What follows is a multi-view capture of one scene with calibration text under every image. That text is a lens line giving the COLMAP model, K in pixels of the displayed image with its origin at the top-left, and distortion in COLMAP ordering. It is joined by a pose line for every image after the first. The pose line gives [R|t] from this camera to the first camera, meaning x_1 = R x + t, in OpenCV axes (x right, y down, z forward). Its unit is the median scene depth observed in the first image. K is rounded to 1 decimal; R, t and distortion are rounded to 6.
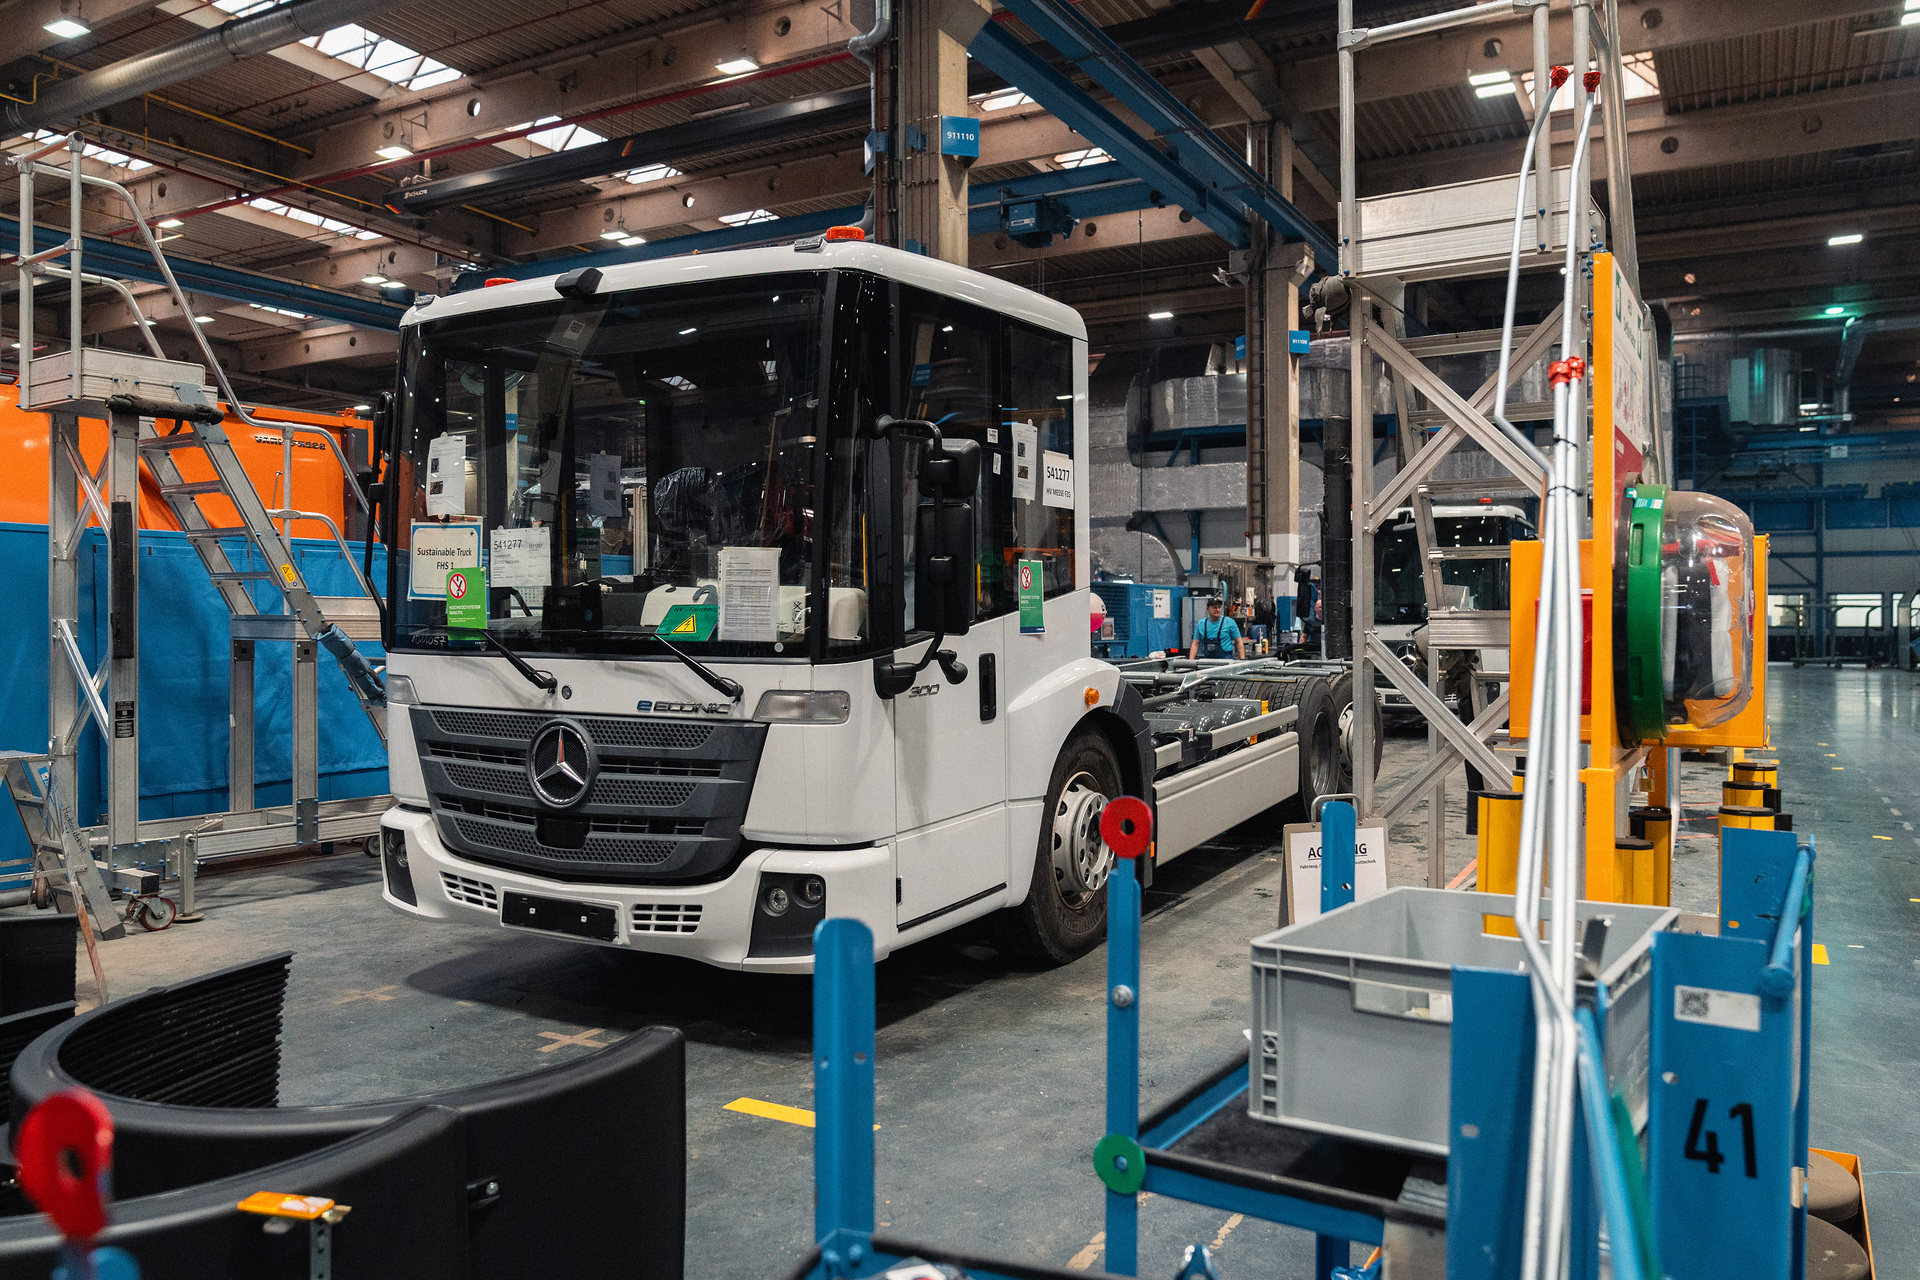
lens RADIAL K [[1335.6, 0, 960.0], [0, 1335.6, 640.0], [0, 0, 1]] dist [-0.083079, 0.000564]
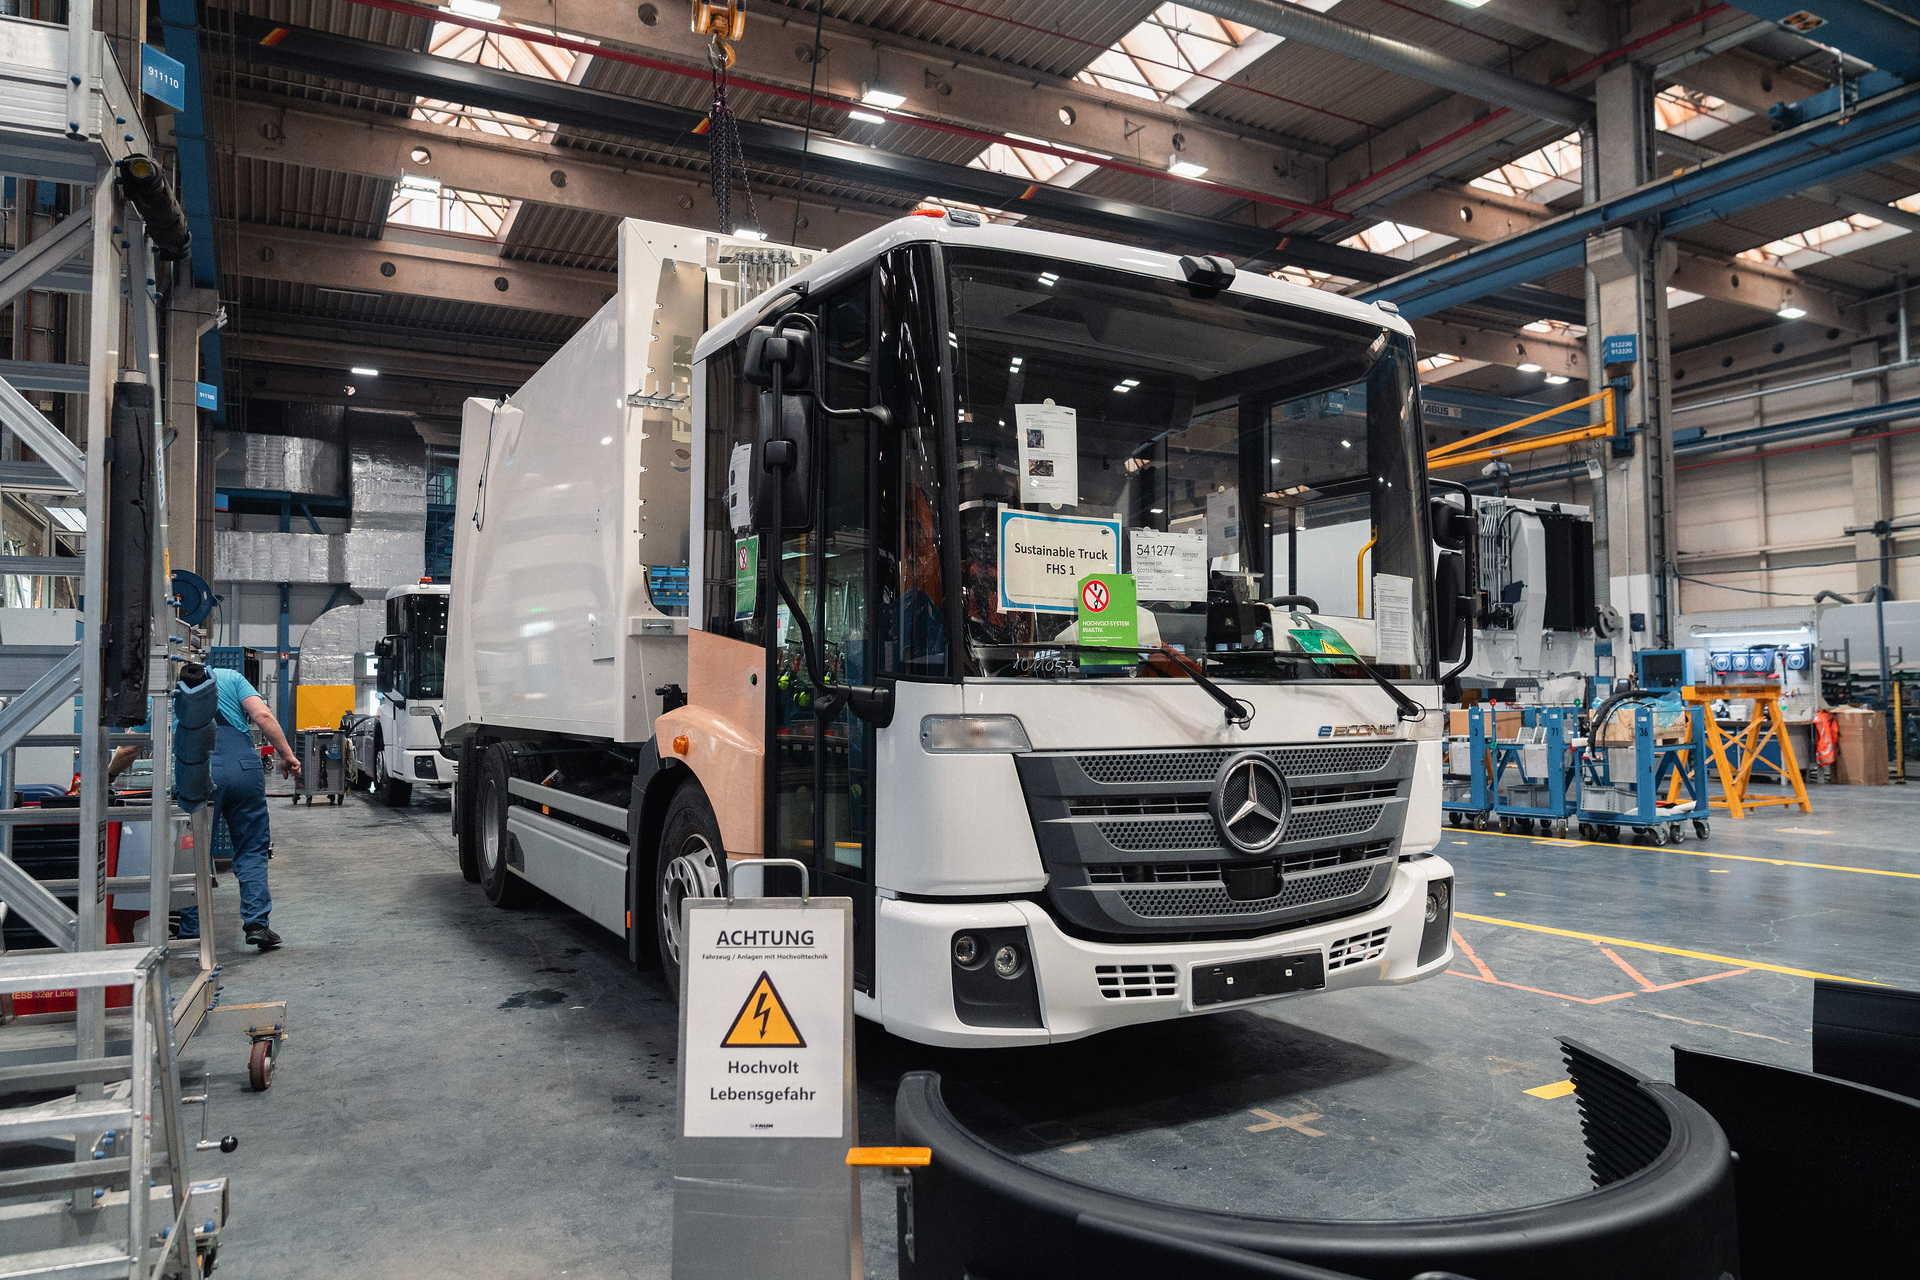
lens RADIAL K [[1275.0, 0, 957.6], [0, 1275.0, 616.1], [0, 0, 1]] dist [0.003916, 0.000542]
pose [[0.565715, 0.050216, 0.823071, -1.087559], [0.030285, 0.996205, -0.081594, 0.032017], [-0.824045, 0.071085, 0.562048, 0.656269]]
